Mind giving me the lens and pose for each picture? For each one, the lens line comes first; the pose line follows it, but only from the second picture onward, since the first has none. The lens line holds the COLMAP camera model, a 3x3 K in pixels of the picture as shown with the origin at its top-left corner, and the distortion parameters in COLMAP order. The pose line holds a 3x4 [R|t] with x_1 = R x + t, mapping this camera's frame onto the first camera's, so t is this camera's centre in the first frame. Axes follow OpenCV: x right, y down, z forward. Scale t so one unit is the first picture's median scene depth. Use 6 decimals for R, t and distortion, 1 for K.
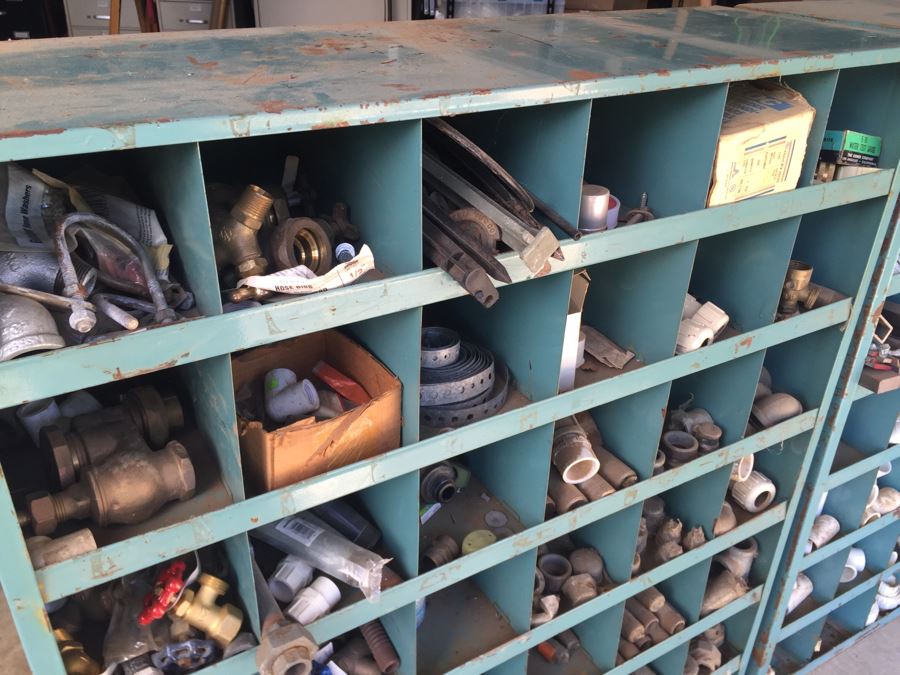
lens RADIAL K [[770.4, 0, 450.0], [0, 770.4, 337.5], [0, 0, 1]] dist [0.089901, -0.143138]
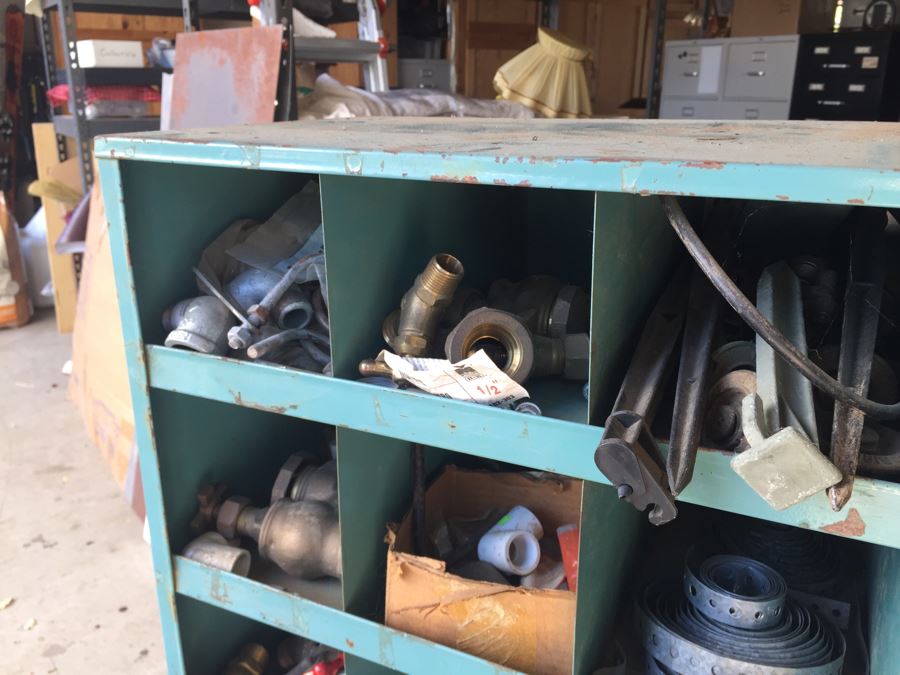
lens RADIAL K [[770.4, 0, 450.0], [0, 770.4, 337.5], [0, 0, 1]] dist [0.089901, -0.143138]
pose [[0.530191, 0.231158, -0.815759, 0.272969], [-0.396680, 0.917954, 0.002301, -0.072690], [0.749362, 0.322375, 0.578387, 0.338747]]
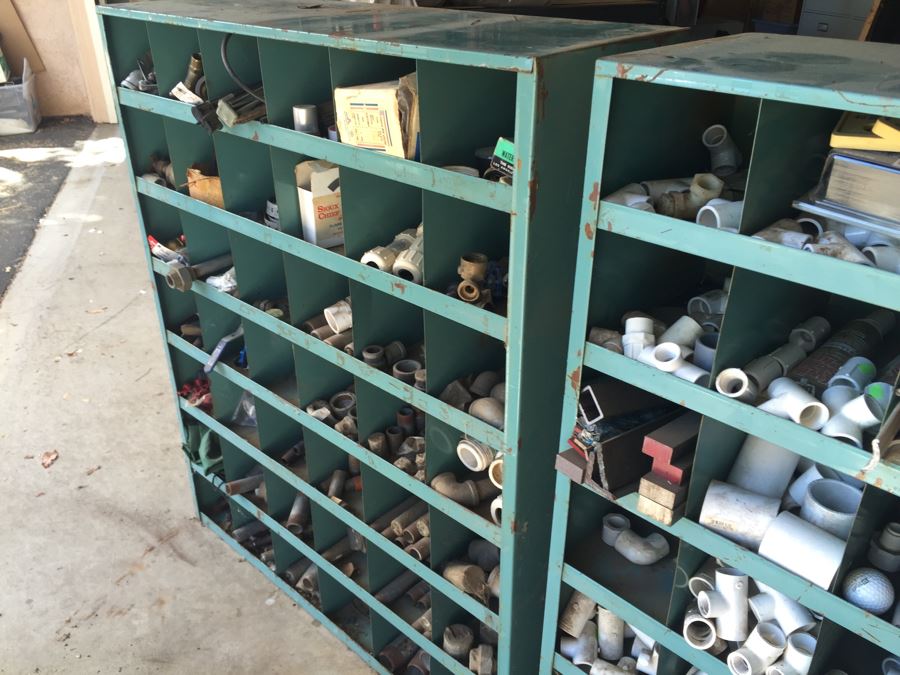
lens RADIAL K [[770.4, 0, 450.0], [0, 770.4, 337.5], [0, 0, 1]] dist [0.089901, -0.143138]
pose [[0.274450, 0.418148, -0.865927, 1.420602], [-0.459705, 0.847991, 0.263787, -0.268093], [0.844600, 0.325674, 0.424955, 0.568160]]
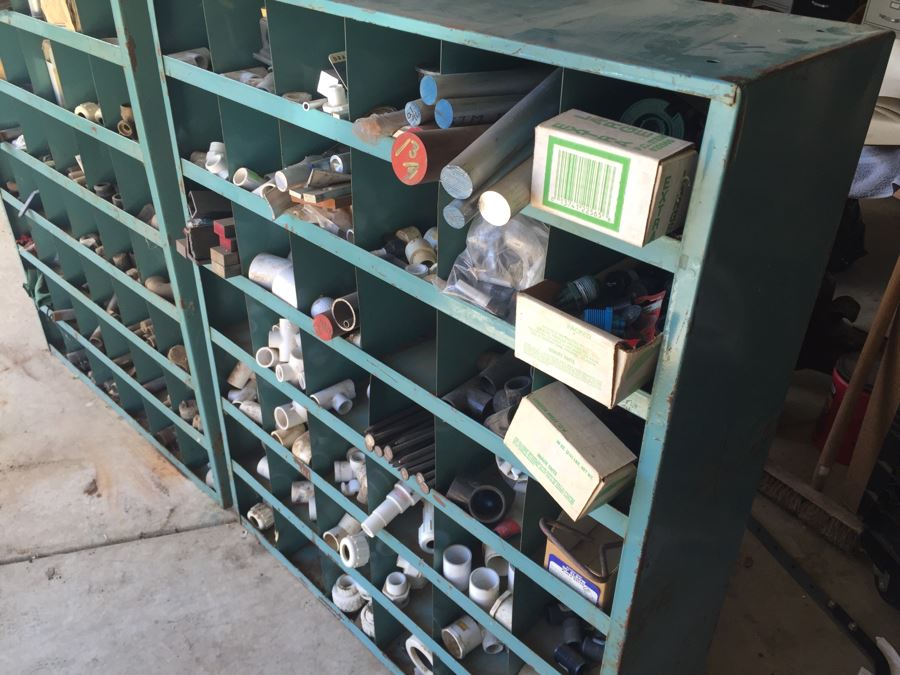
lens RADIAL K [[770.4, 0, 450.0], [0, 770.4, 337.5], [0, 0, 1]] dist [0.089901, -0.143138]
pose [[0.259244, 0.493737, -0.830070, 2.113768], [-0.471771, 0.814678, 0.337241, -0.535160], [0.842748, 0.304175, 0.444131, 1.000431]]
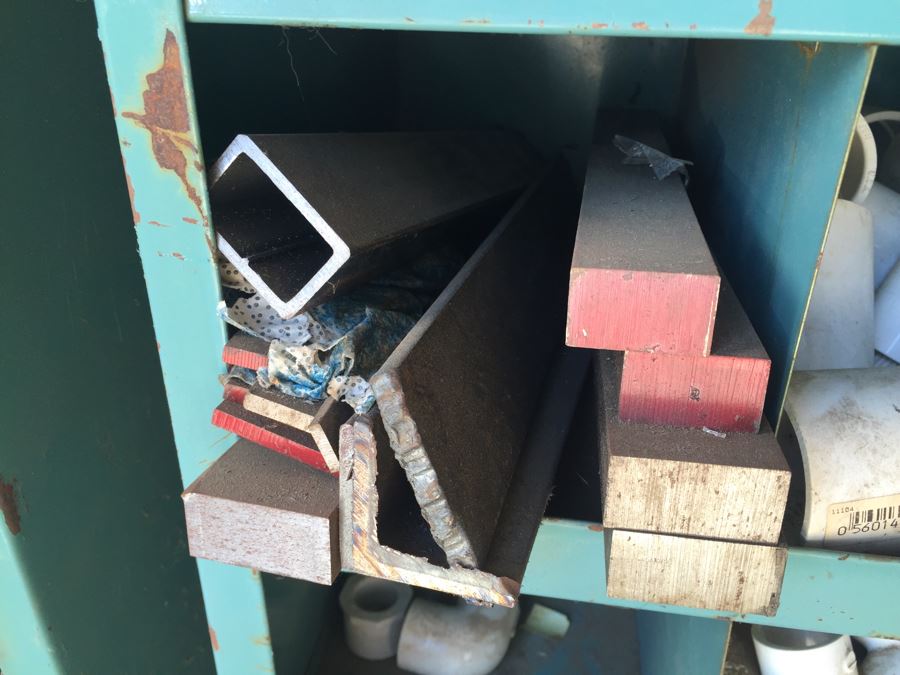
lens RADIAL K [[770.4, 0, 450.0], [0, 770.4, 337.5], [0, 0, 1]] dist [0.089901, -0.143138]
pose [[0.780679, 0.280127, -0.558632, 0.819806], [-0.290795, 0.954070, 0.072038, -0.017233], [0.553153, 0.106209, 0.826282, 1.018862]]
